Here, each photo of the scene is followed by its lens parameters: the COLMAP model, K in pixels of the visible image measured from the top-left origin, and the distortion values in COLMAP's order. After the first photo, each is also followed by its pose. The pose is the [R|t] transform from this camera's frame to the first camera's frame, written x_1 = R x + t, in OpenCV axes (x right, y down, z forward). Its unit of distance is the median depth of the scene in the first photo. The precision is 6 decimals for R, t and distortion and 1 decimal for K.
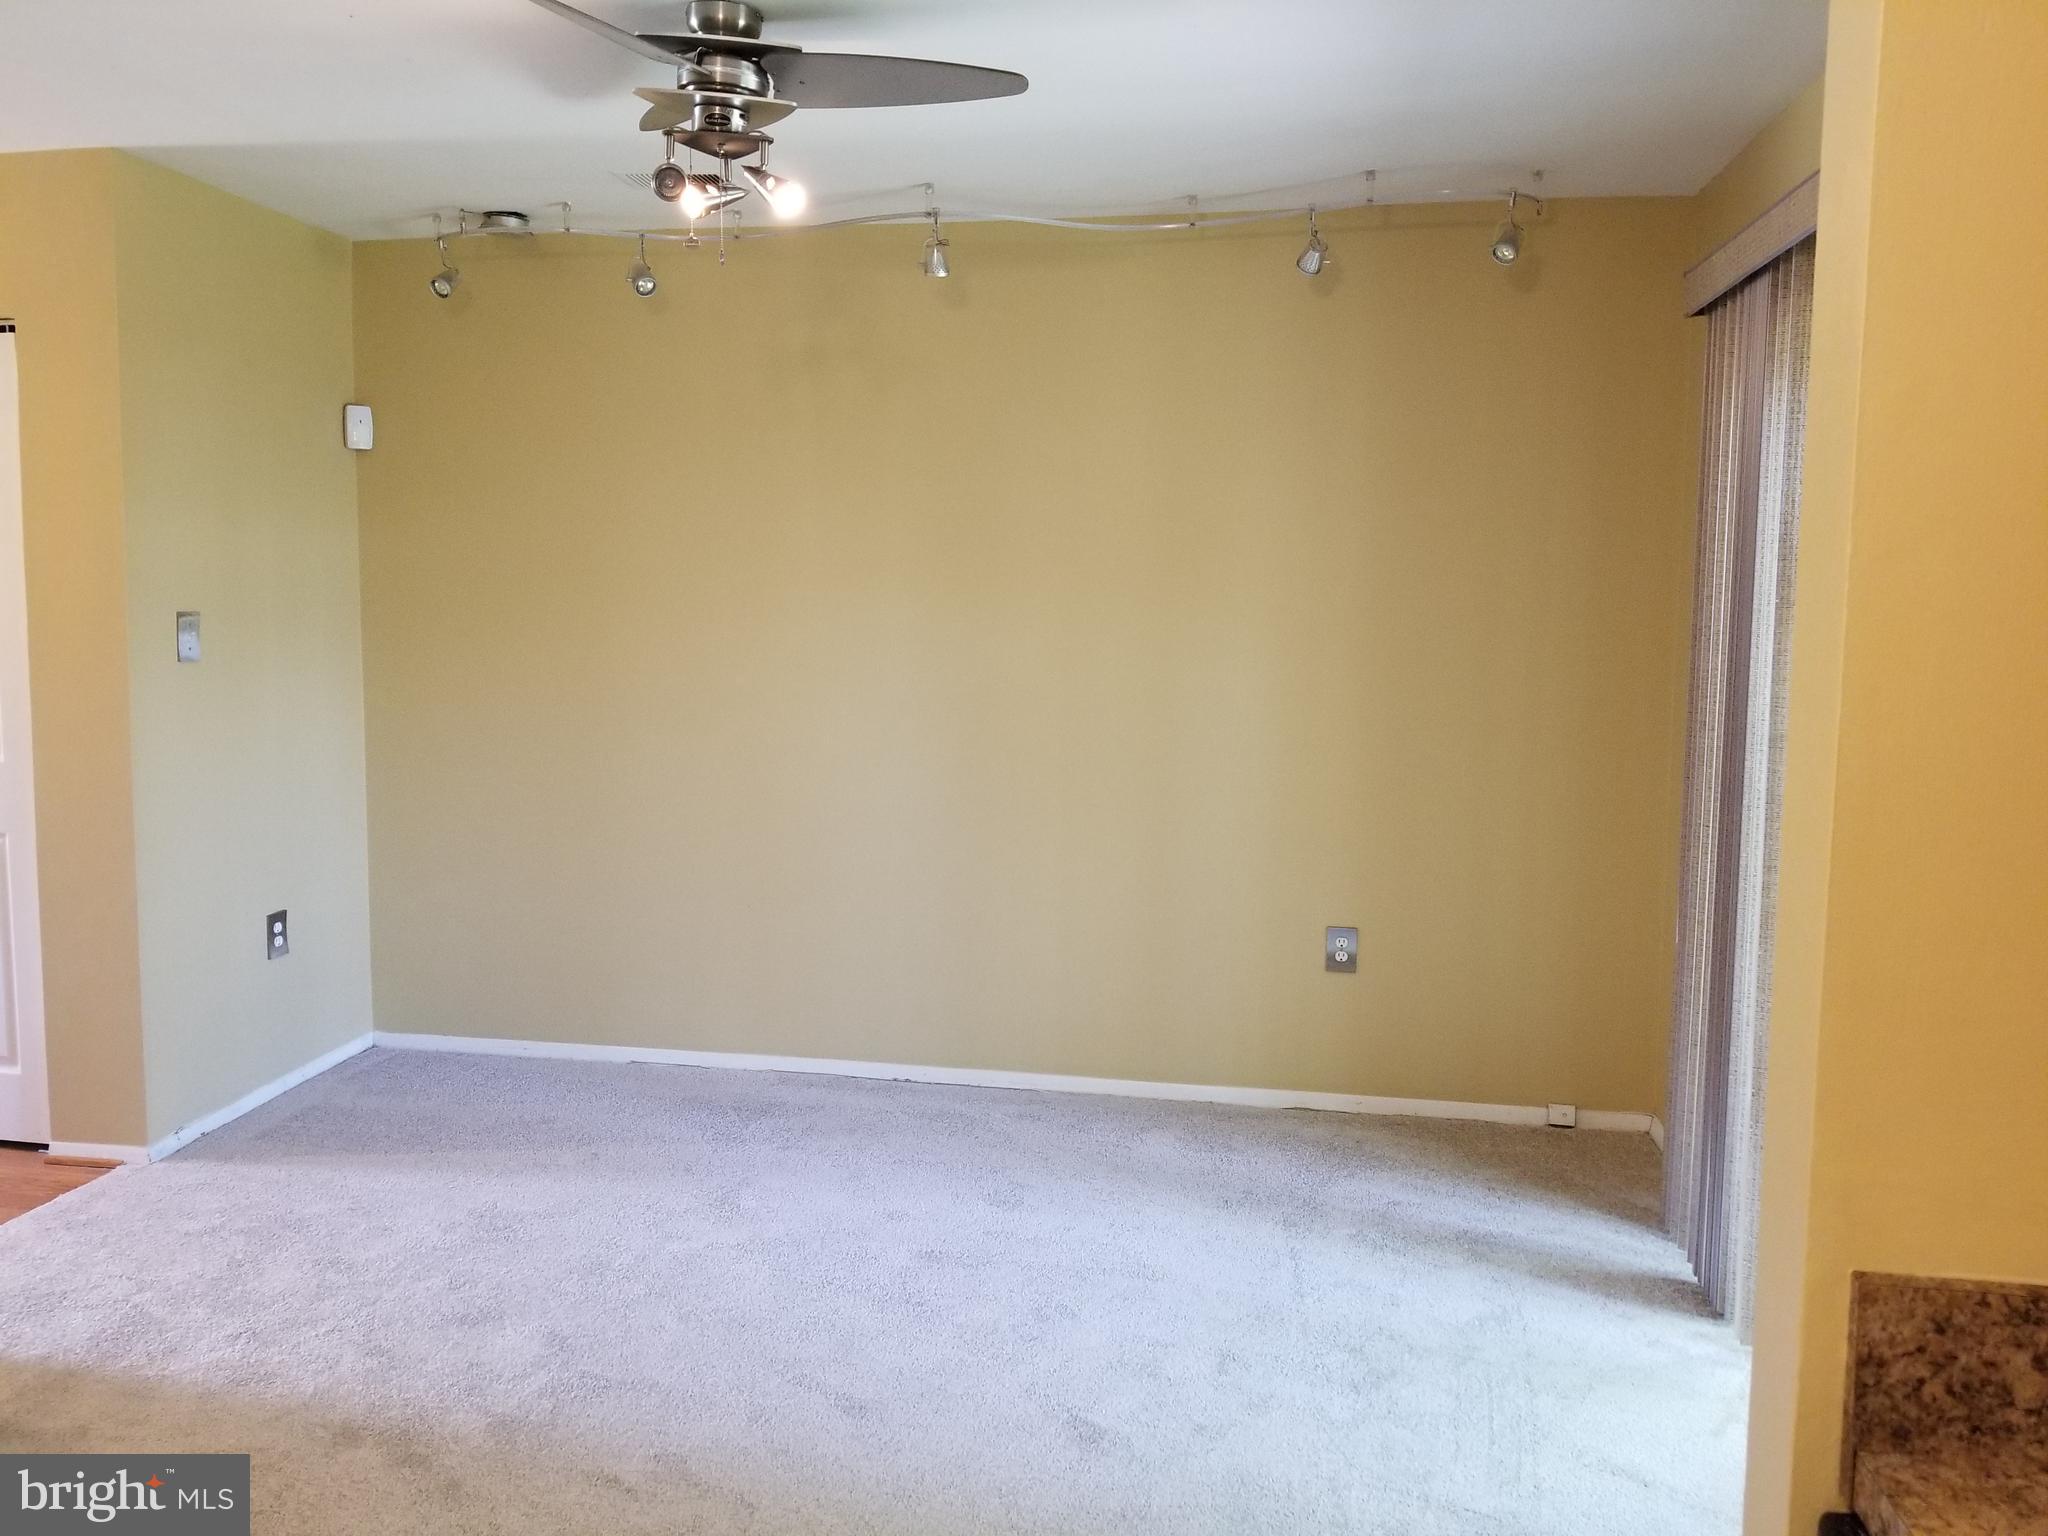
lens RADIAL K [[1649.2, 0, 1024.0], [0, 1649.2, 768.0], [0, 0, 1]] dist [0.092171, -0.182708]
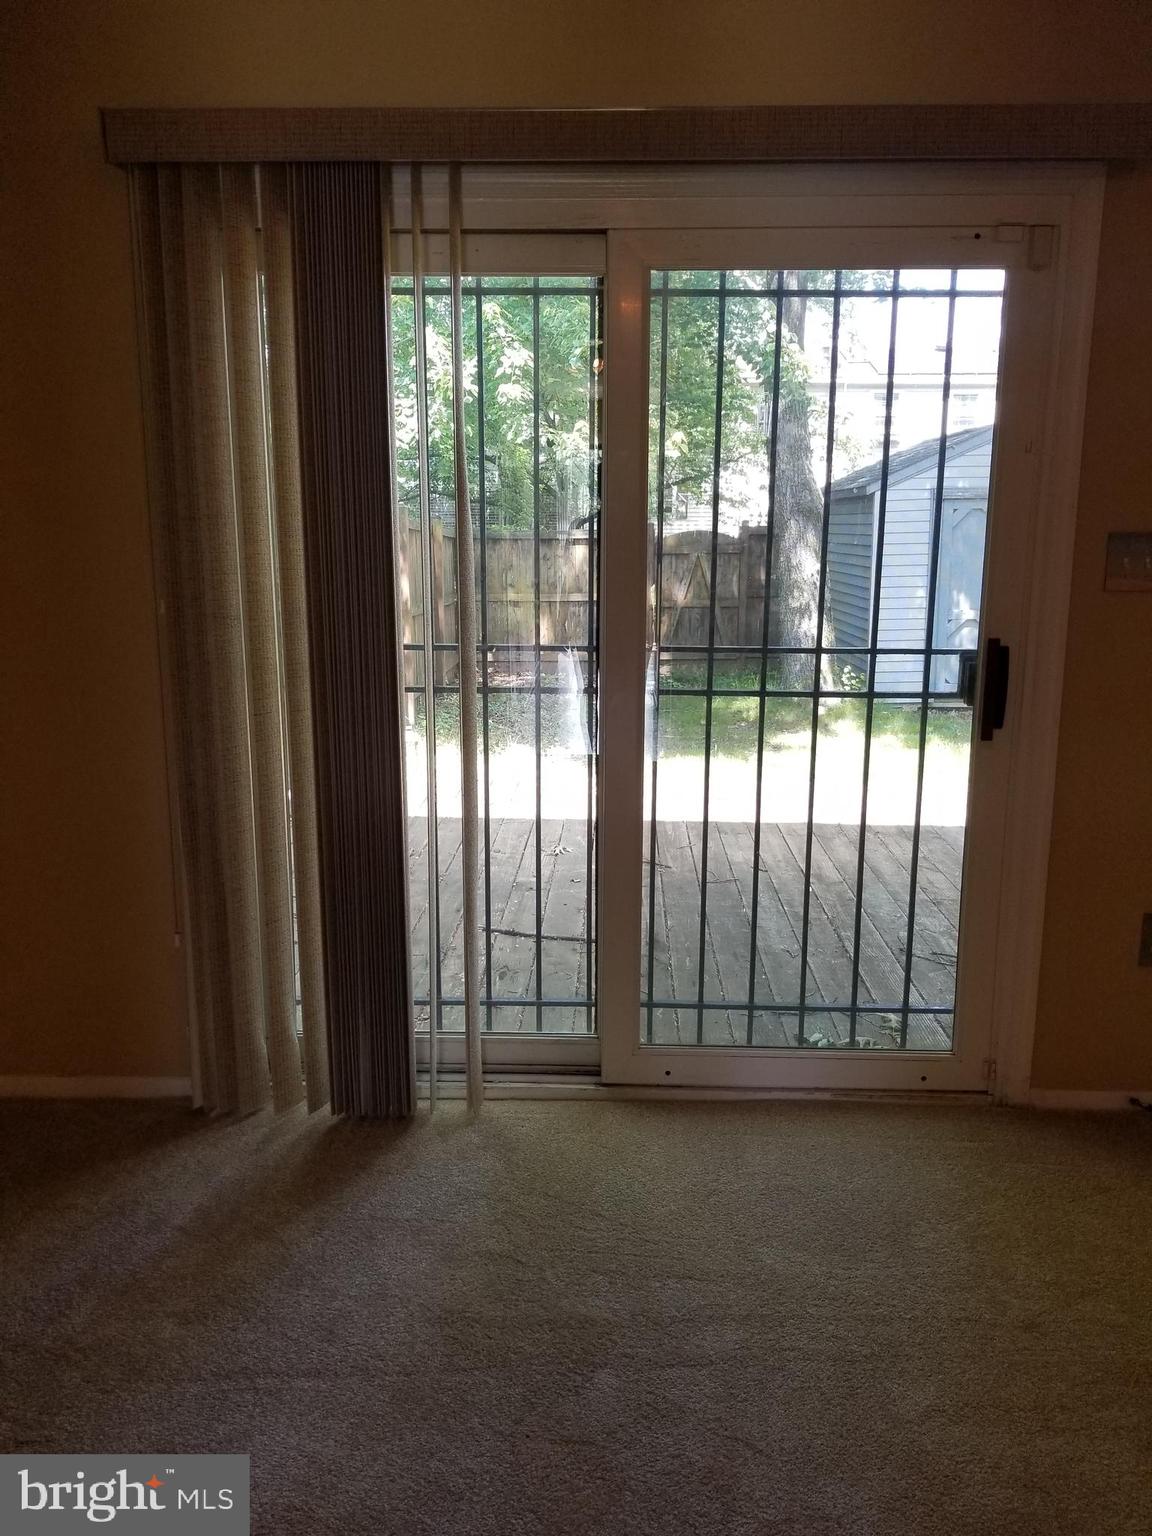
lens RADIAL K [[1236.9, 0, 576.0], [0, 1236.9, 768.0], [0, 0, 1]] dist [0.092171, -0.182708]
pose [[-0.170002, -0.237598, 0.956372, -0.324456], [0.096310, 0.961846, 0.256078, -0.101251], [-0.980726, 0.135642, -0.140633, 0.830869]]
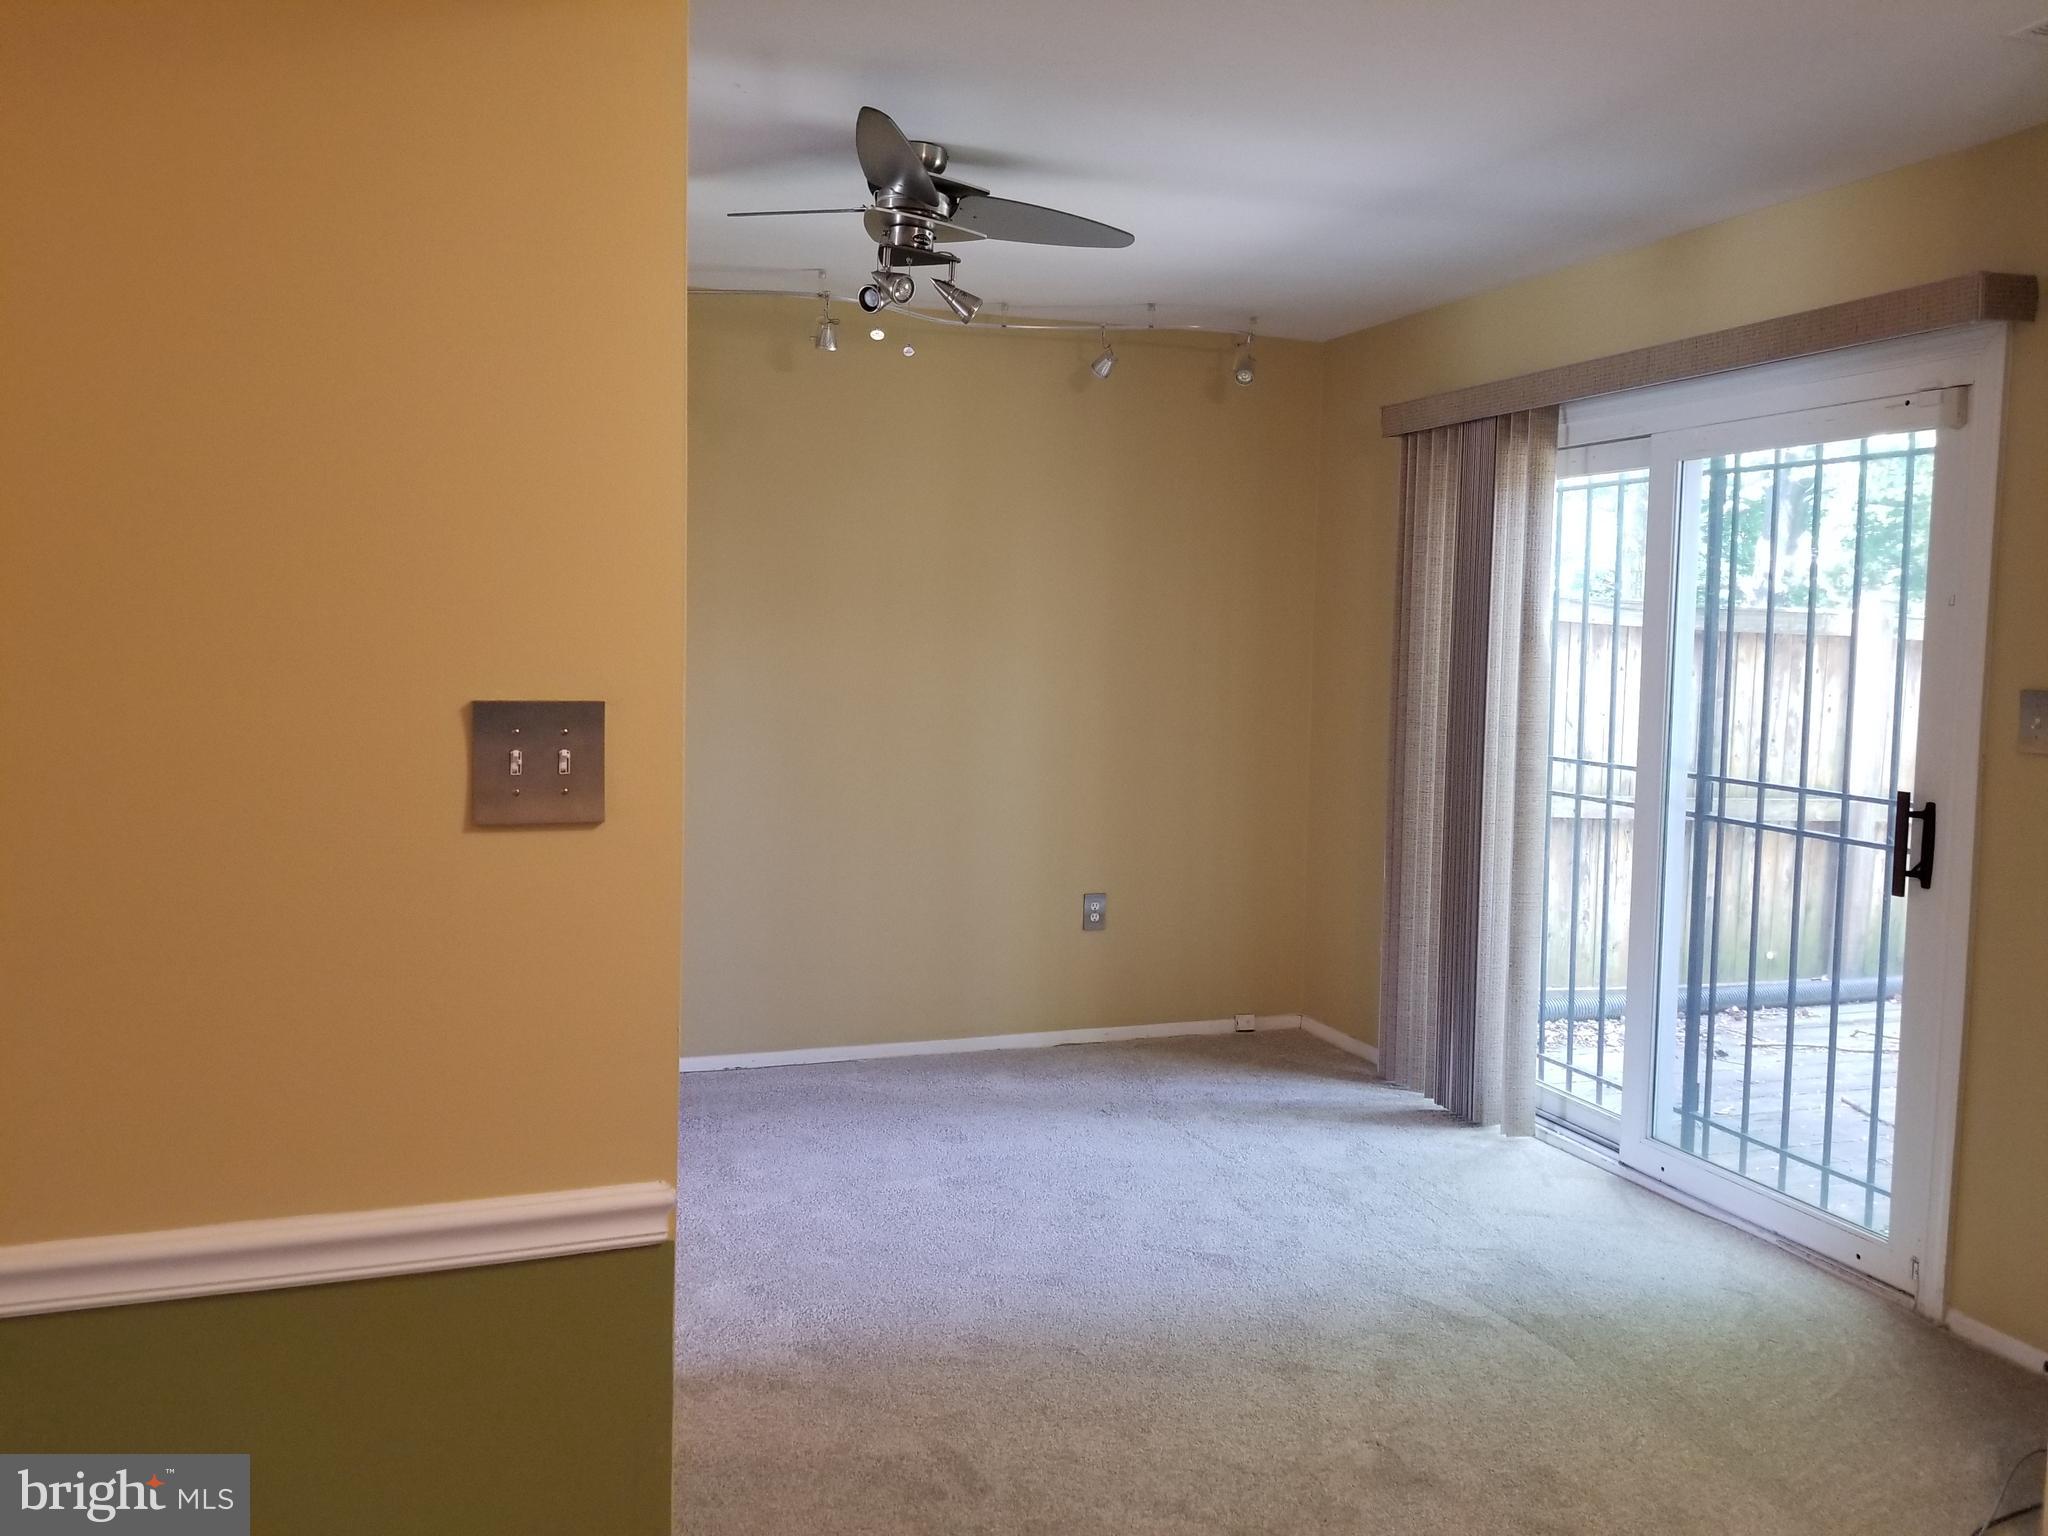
lens RADIAL K [[1649.2, 0, 1024.0], [0, 1649.2, 768.0], [0, 0, 1]] dist [0.092171, -0.182708]
pose [[0.859458, -0.036461, 0.509904, -0.560658], [0.043949, 0.999030, -0.002641, 0.002409], [-0.509313, 0.024679, 0.860227, -0.053215]]
